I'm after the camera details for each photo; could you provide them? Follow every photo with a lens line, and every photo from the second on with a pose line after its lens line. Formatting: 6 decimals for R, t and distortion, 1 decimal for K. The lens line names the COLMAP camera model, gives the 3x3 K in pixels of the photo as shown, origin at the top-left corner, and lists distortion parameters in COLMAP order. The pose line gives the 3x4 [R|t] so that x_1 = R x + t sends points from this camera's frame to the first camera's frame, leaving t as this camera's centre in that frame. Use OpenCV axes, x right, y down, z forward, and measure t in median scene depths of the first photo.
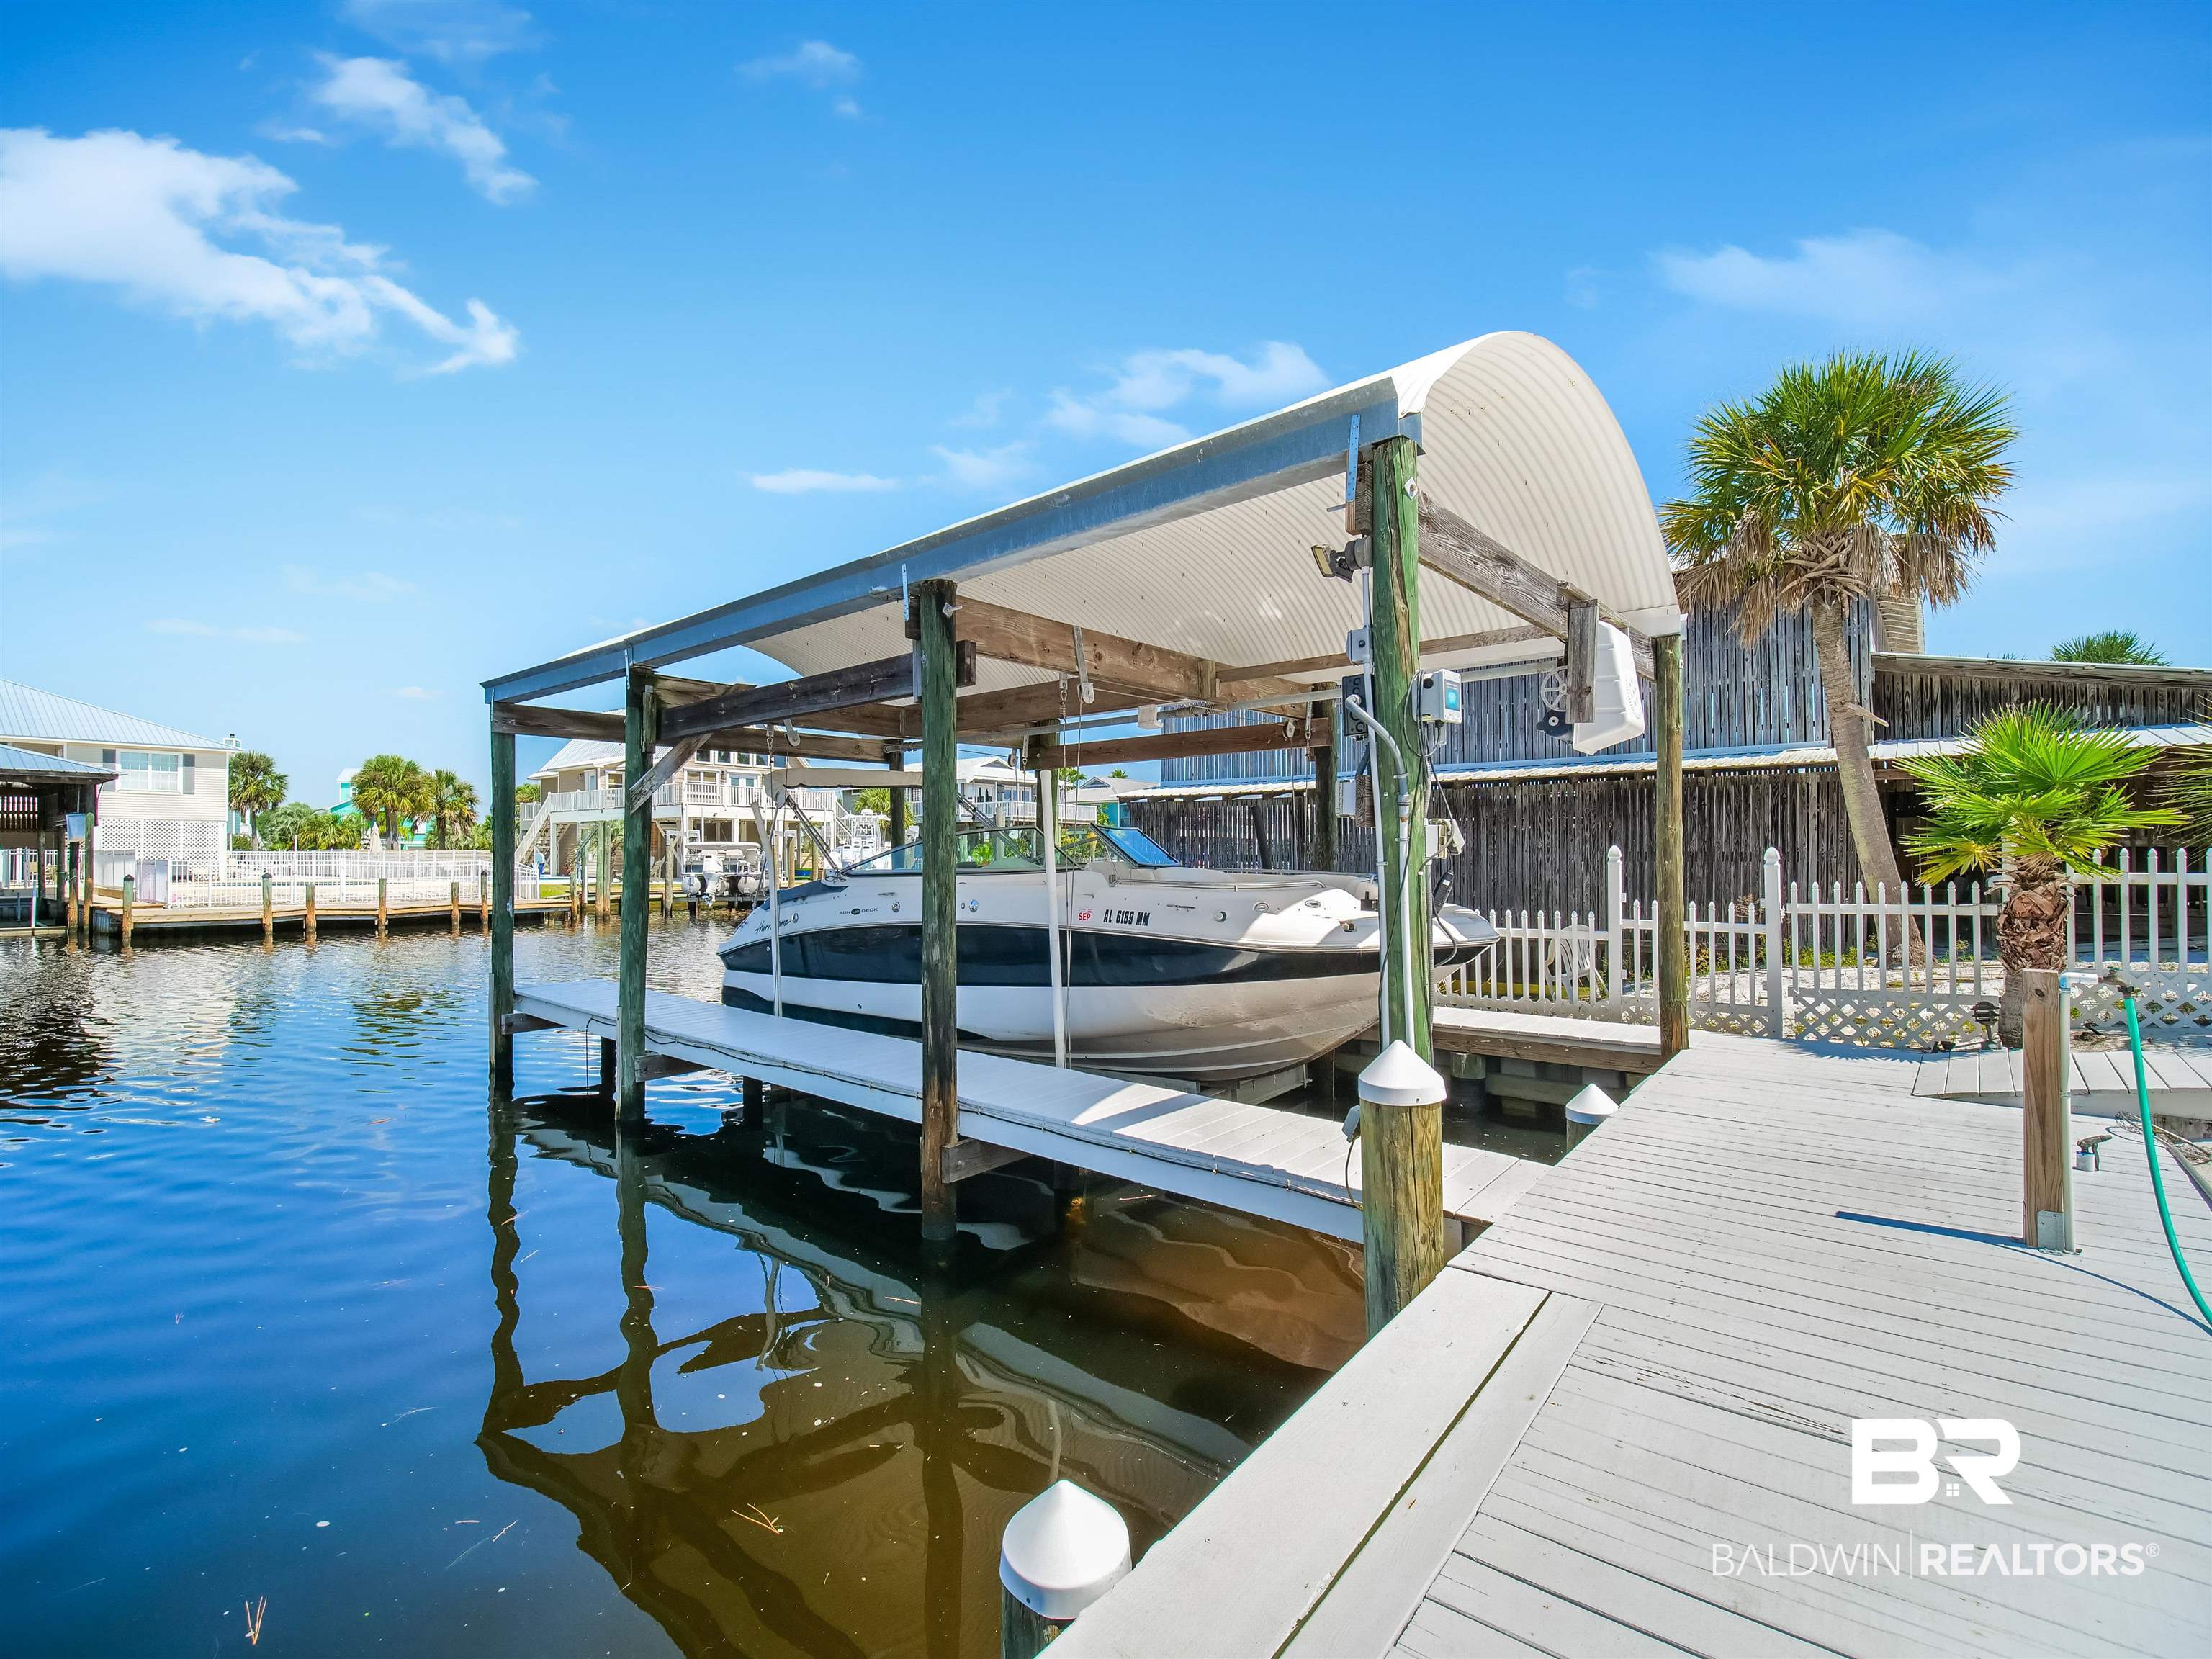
lens RADIAL K [[1064.5, 0, 1104.3], [0, 1064.5, 857.6], [0, 0, 1]] dist [-0.000358, -0.001080]
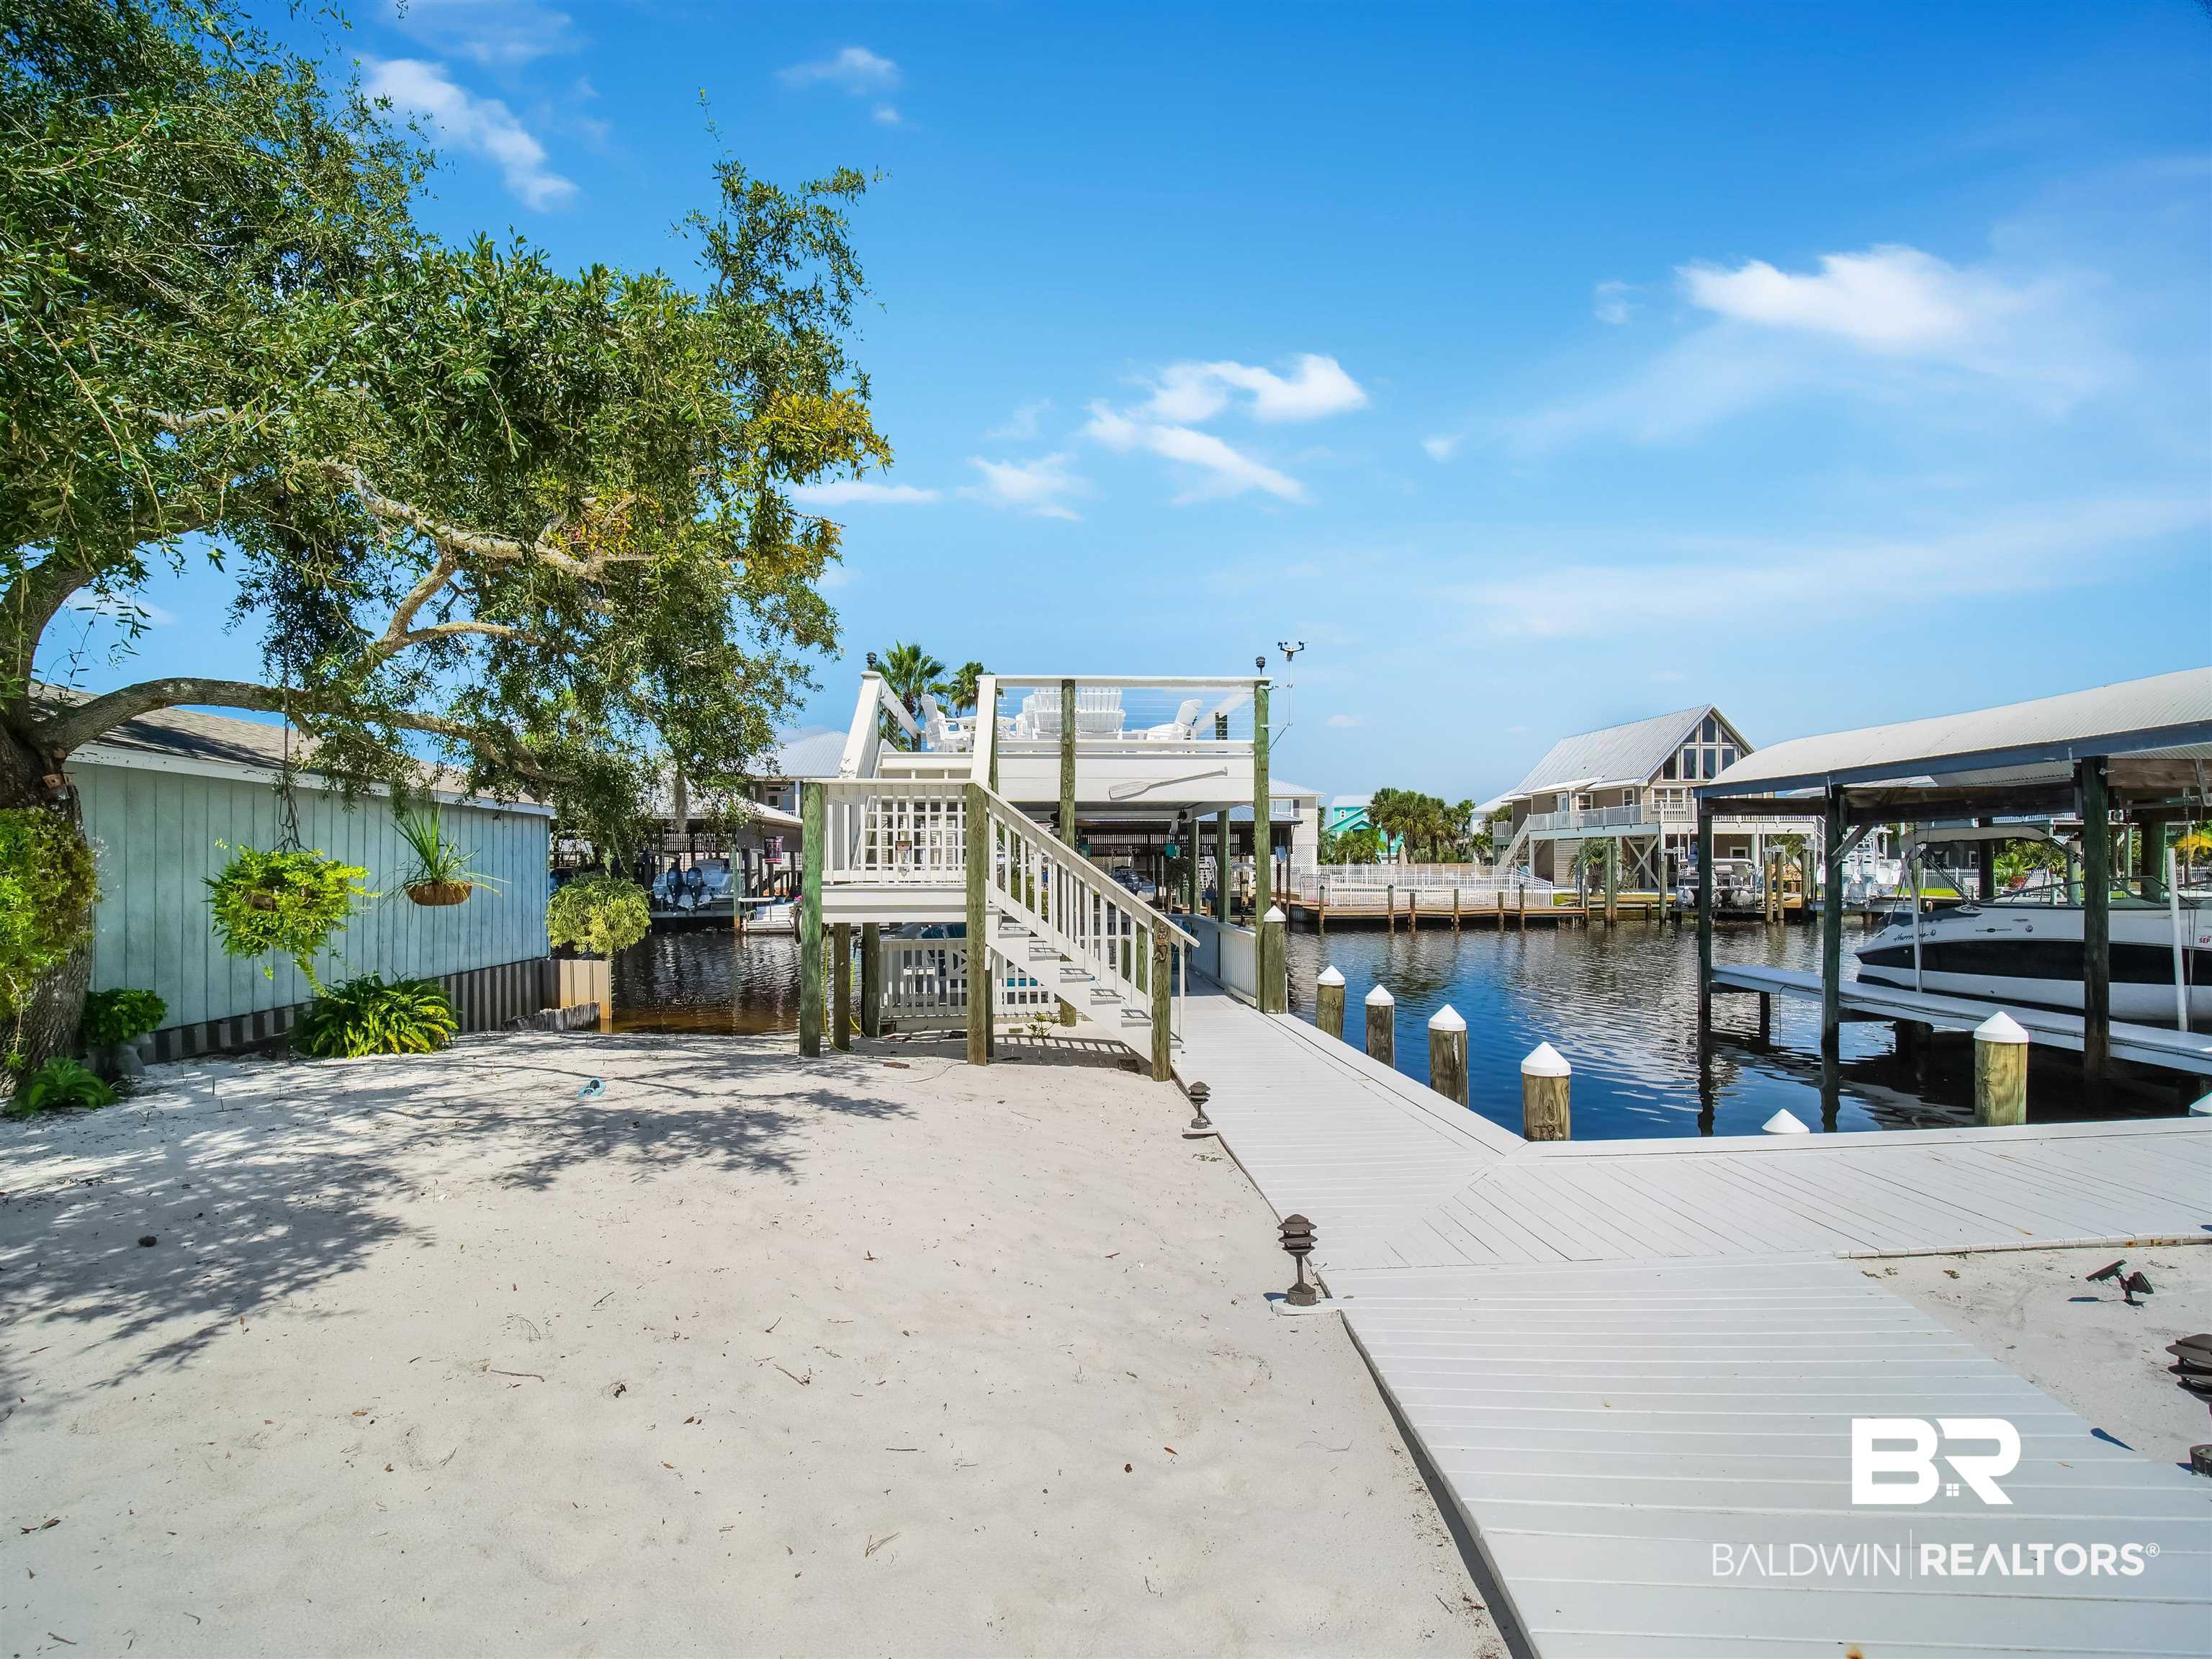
lens RADIAL K [[1064.5, 0, 1104.3], [0, 1064.5, 857.6], [0, 0, 1]] dist [-0.000358, -0.001080]
pose [[0.695496, -0.006468, -0.718501, -0.005175], [0.003522, 0.999978, -0.005594, -0.015311], [0.718522, 0.001360, 0.695503, -0.303529]]
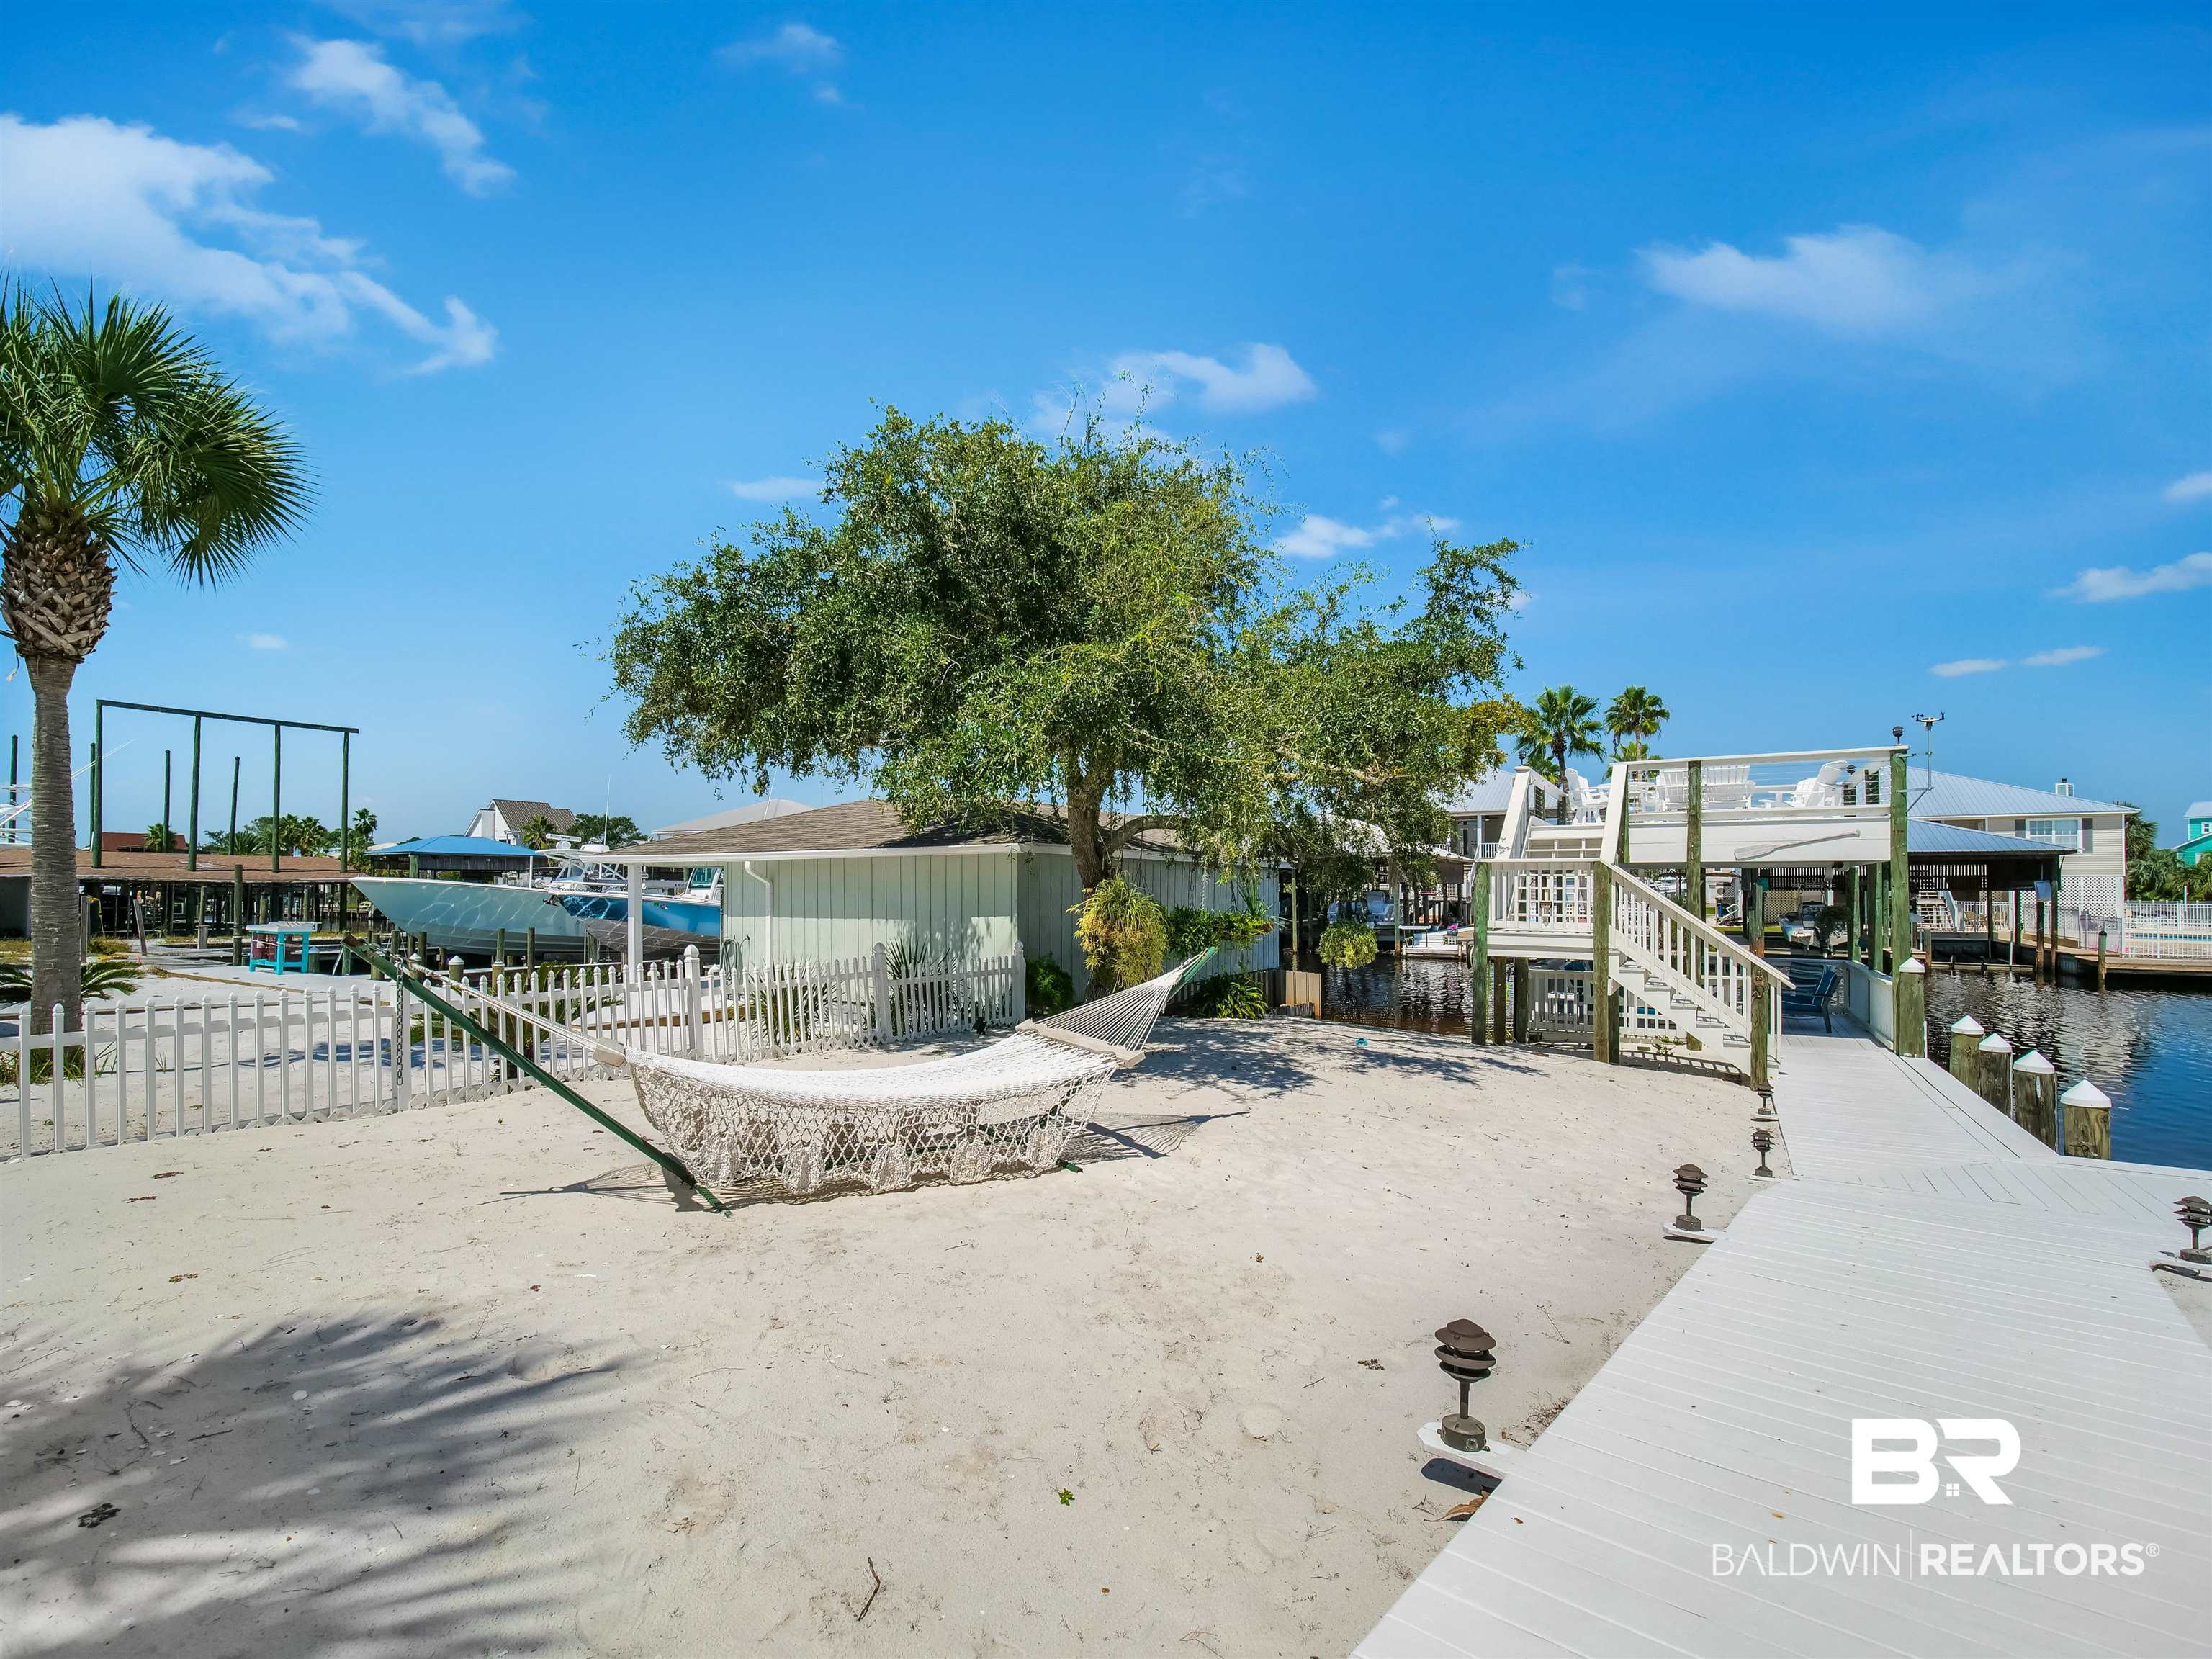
lens RADIAL K [[1080.2, 0, 1056.6], [0, 1080.2, 860.7], [0, 0, 1]] dist [-0.031244, 0.000234]
pose [[0.144348, -0.019258, -0.989340, 0.136311], [-0.009769, 0.999734, -0.020885, -0.026898], [0.989479, 0.012680, 0.144122, -0.391072]]
